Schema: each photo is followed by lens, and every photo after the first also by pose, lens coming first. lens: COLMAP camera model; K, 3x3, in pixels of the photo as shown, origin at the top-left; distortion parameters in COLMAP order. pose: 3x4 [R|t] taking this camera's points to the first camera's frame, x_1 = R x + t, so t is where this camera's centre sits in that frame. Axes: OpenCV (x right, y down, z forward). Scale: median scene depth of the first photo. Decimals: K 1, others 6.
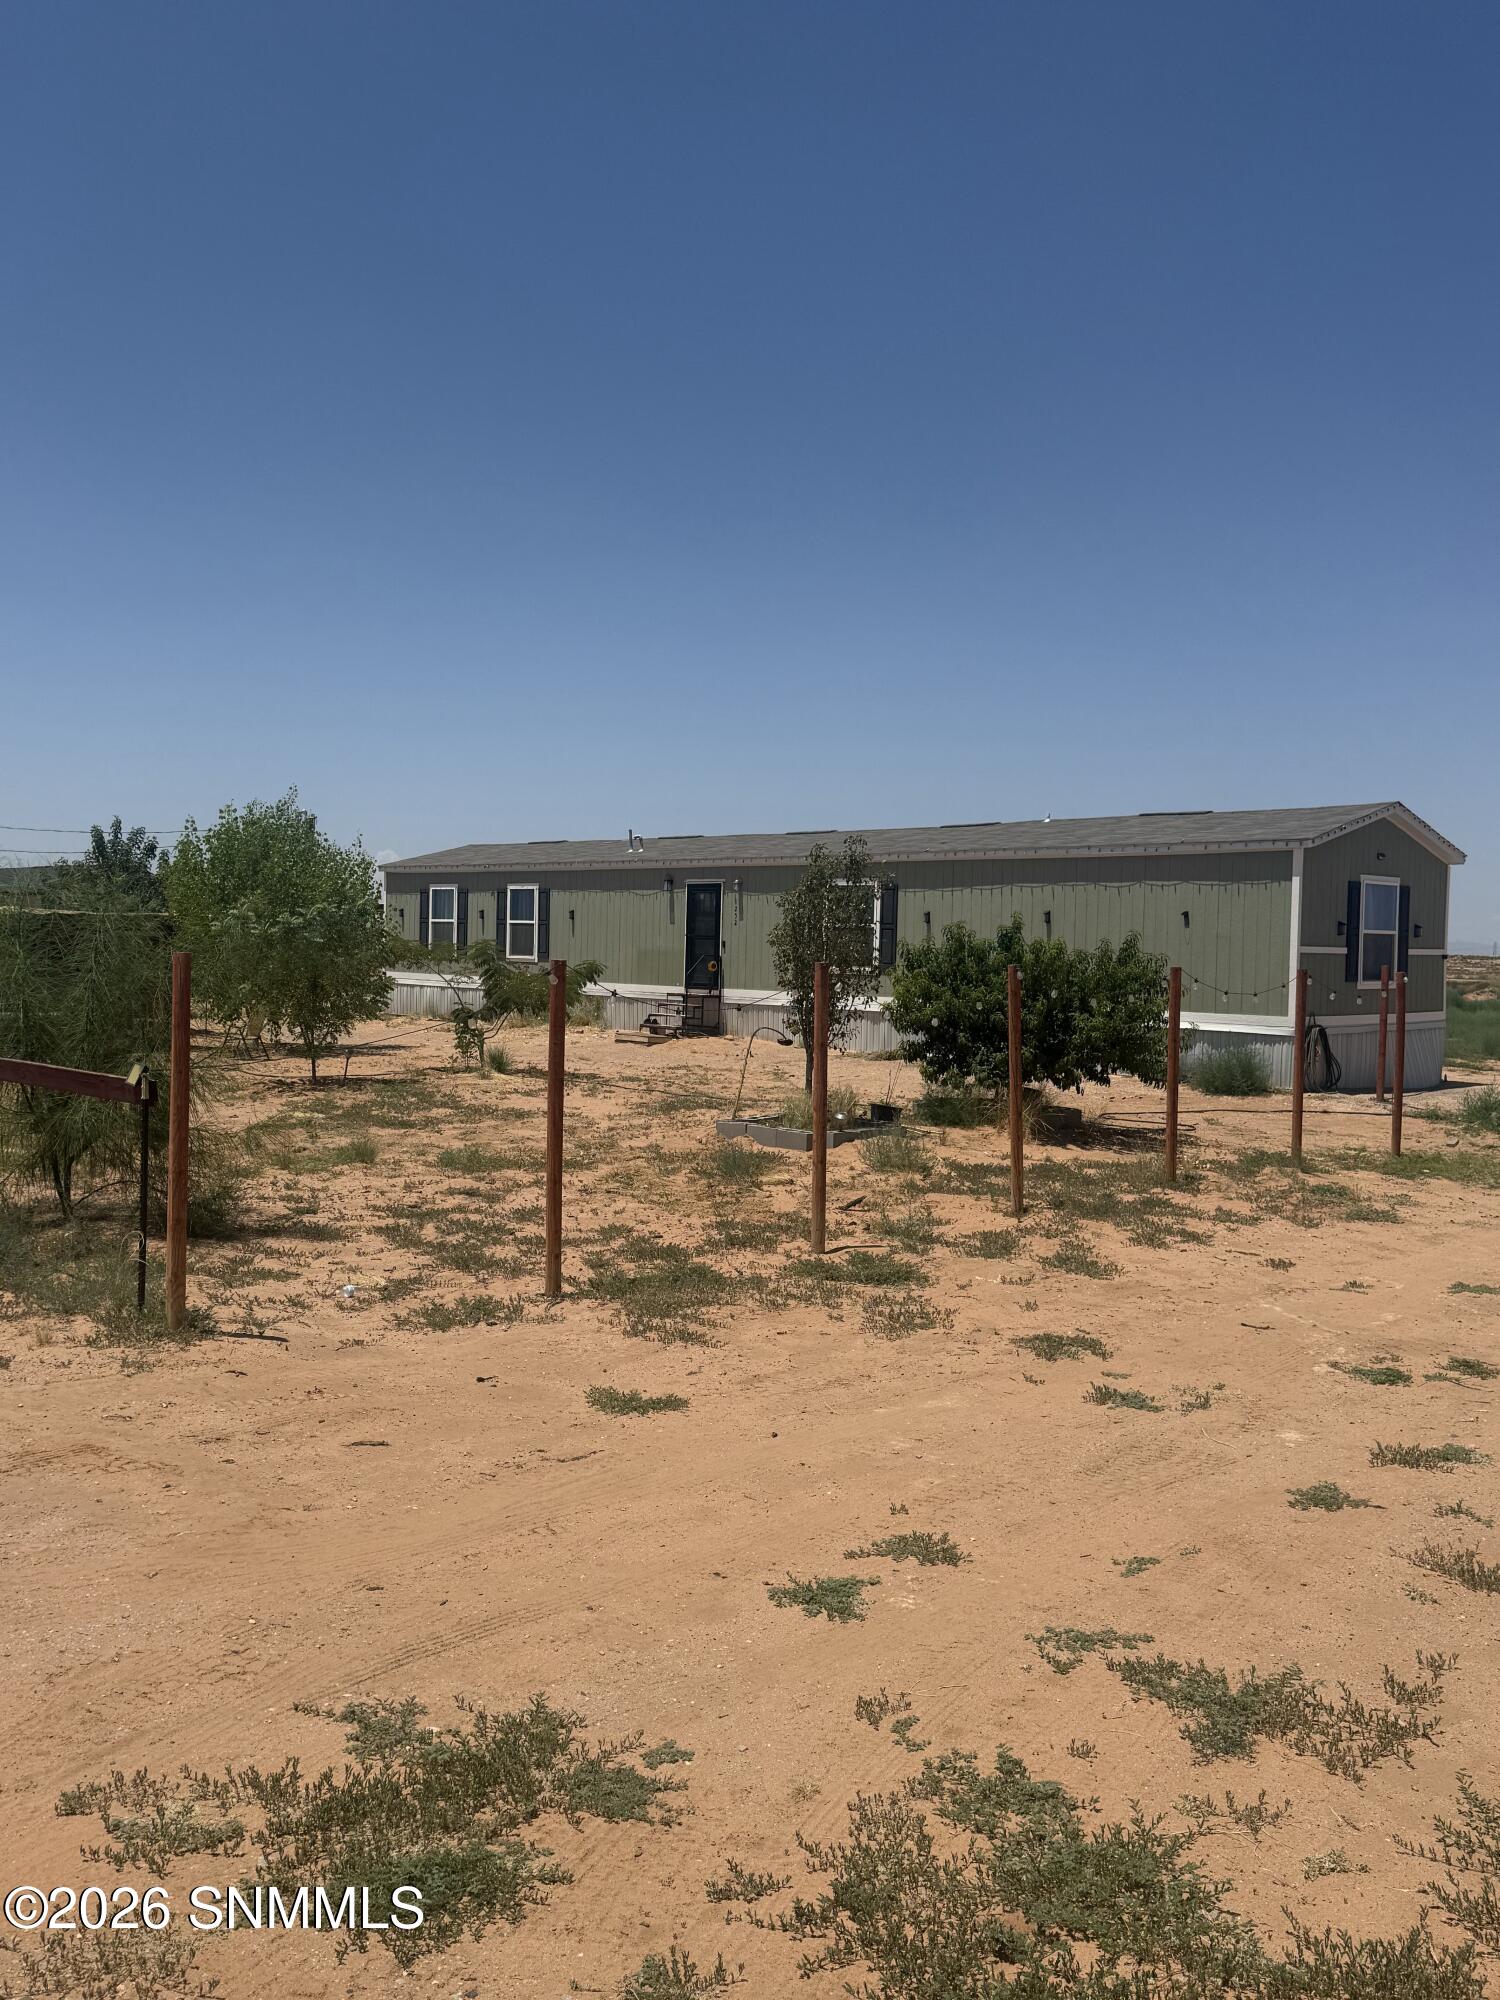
lens RADIAL K [[1696.4, 0, 750.0], [0, 1696.4, 1000.0], [0, 0, 1]] dist [0.012826, -0.004181]
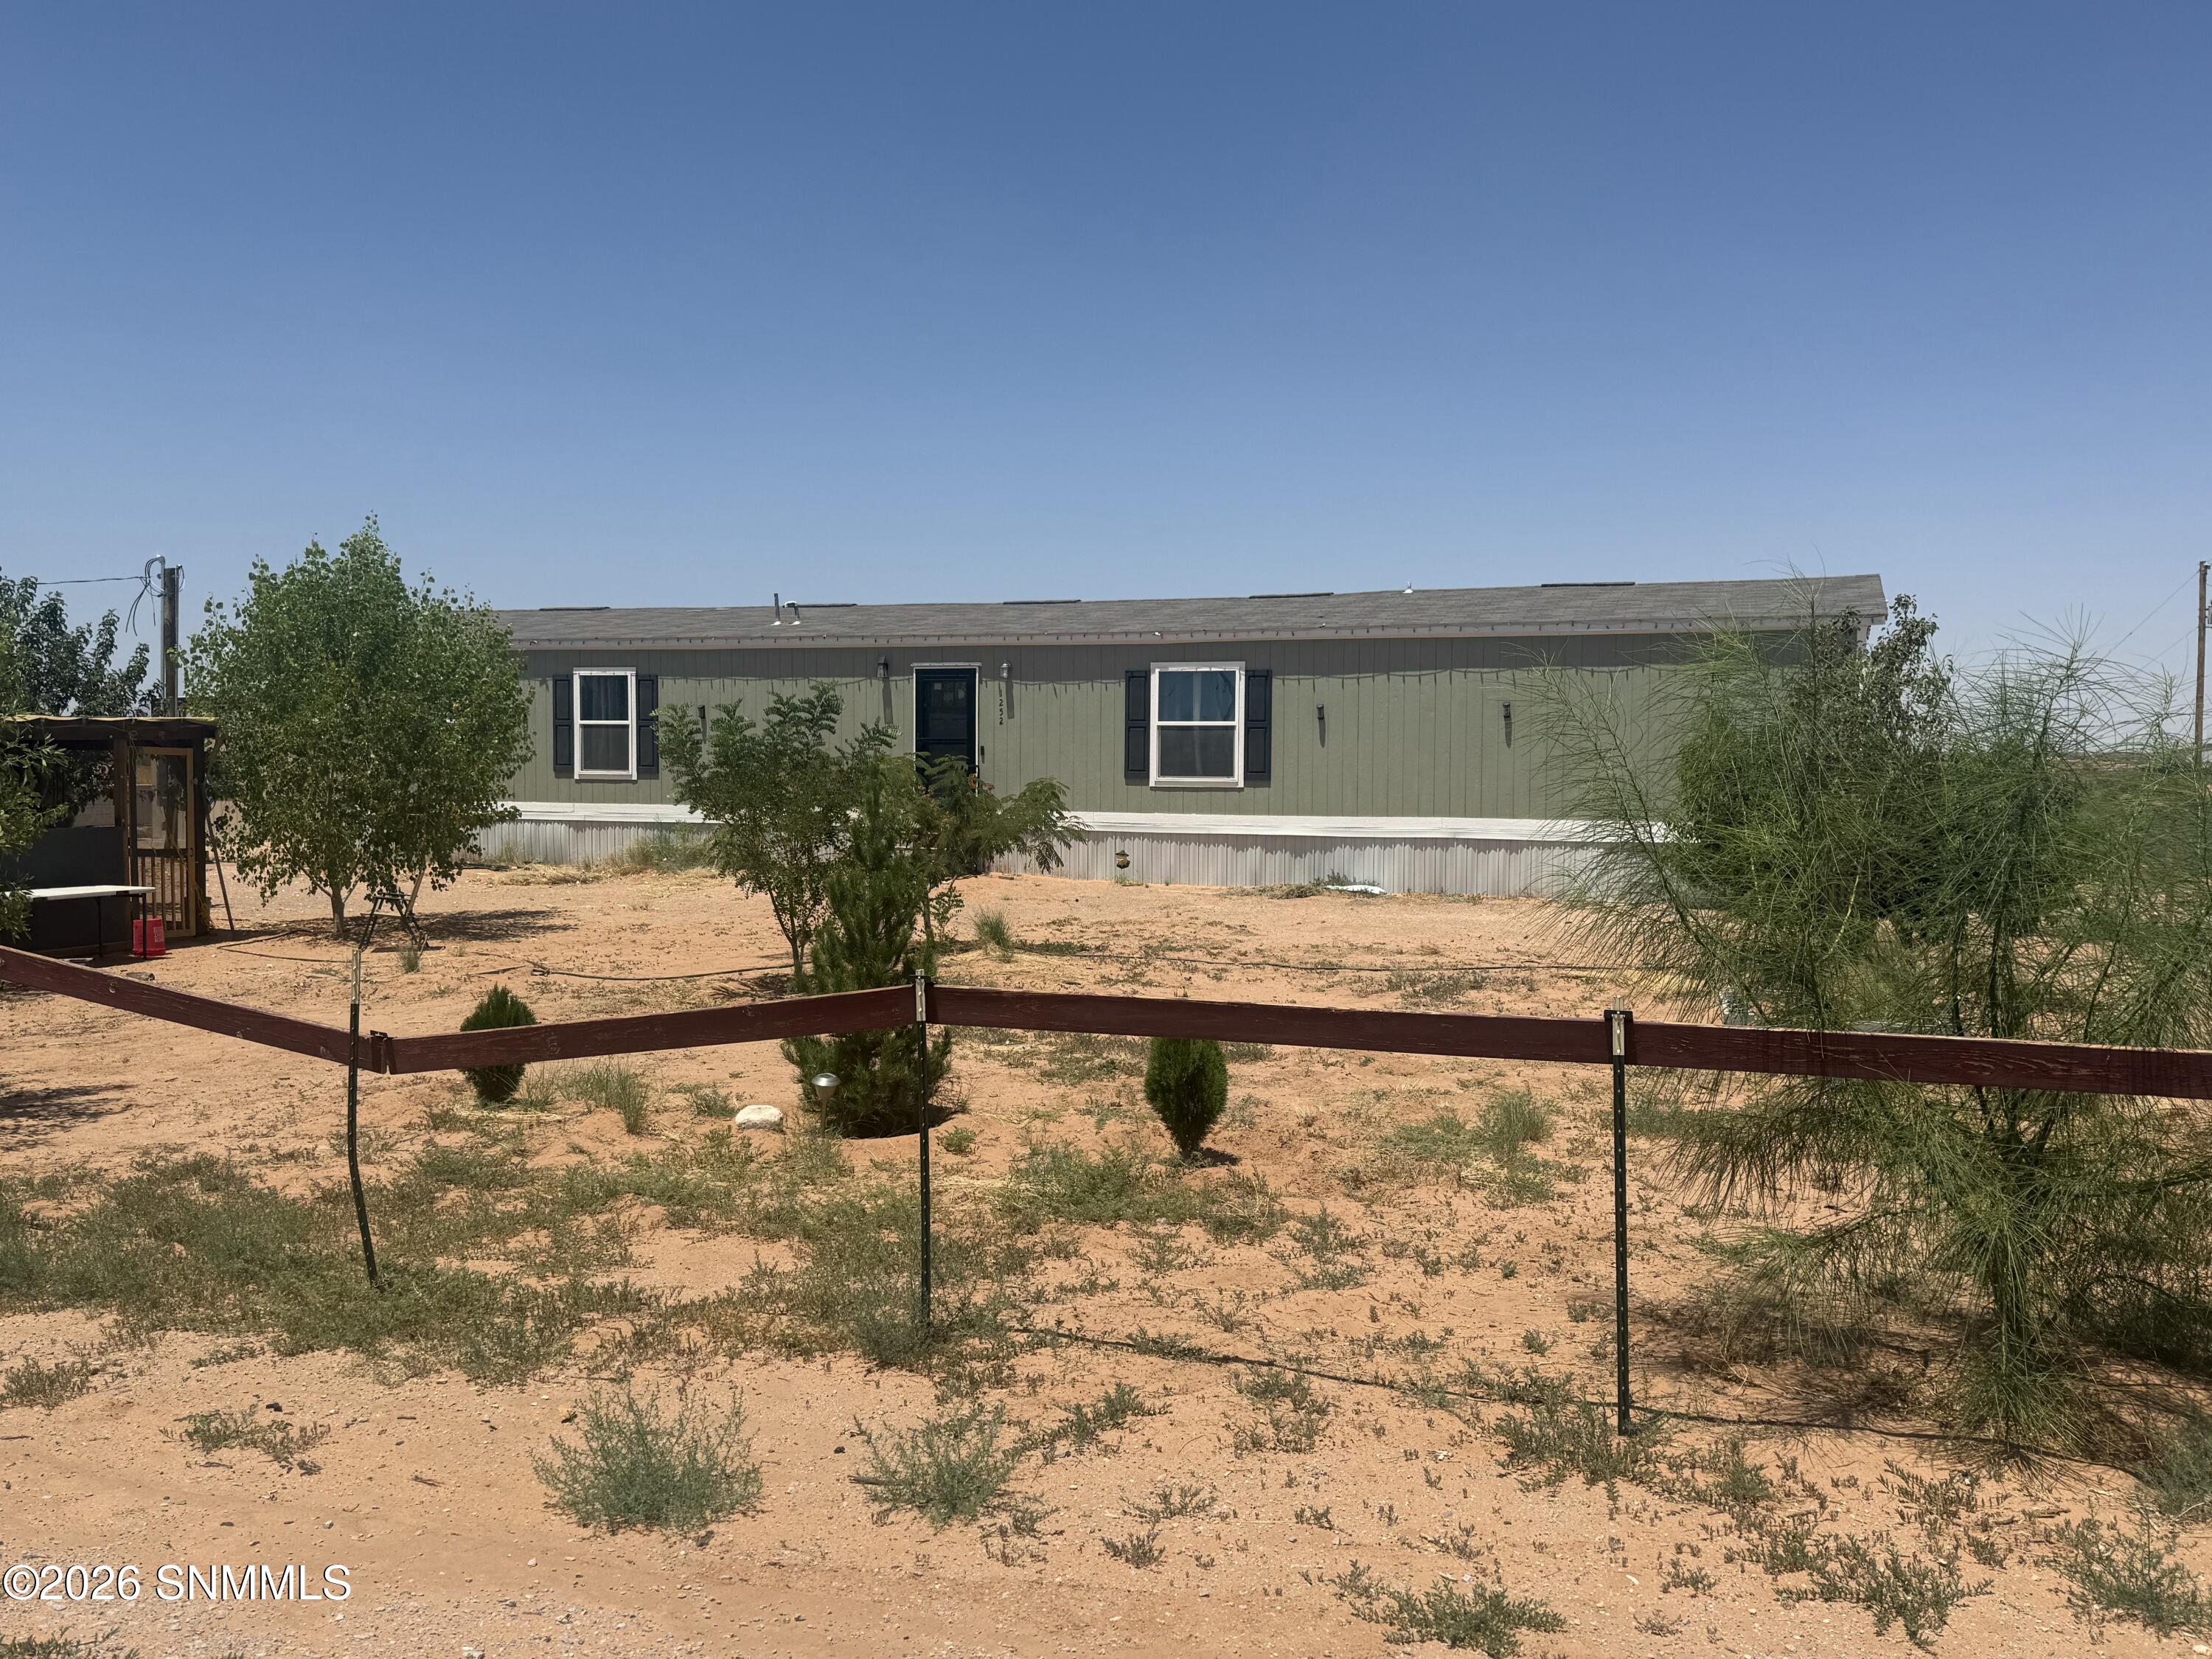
lens RADIAL K [[1876.2, 0, 1106.0], [0, 1876.2, 829.5], [0, 0, 1]] dist [0.012826, -0.004181]
pose [[0.923466, -0.027748, 0.382675, -0.274879], [0.022479, 0.999581, 0.018235, -0.012798], [-0.383021, -0.008237, 0.923703, 0.229563]]
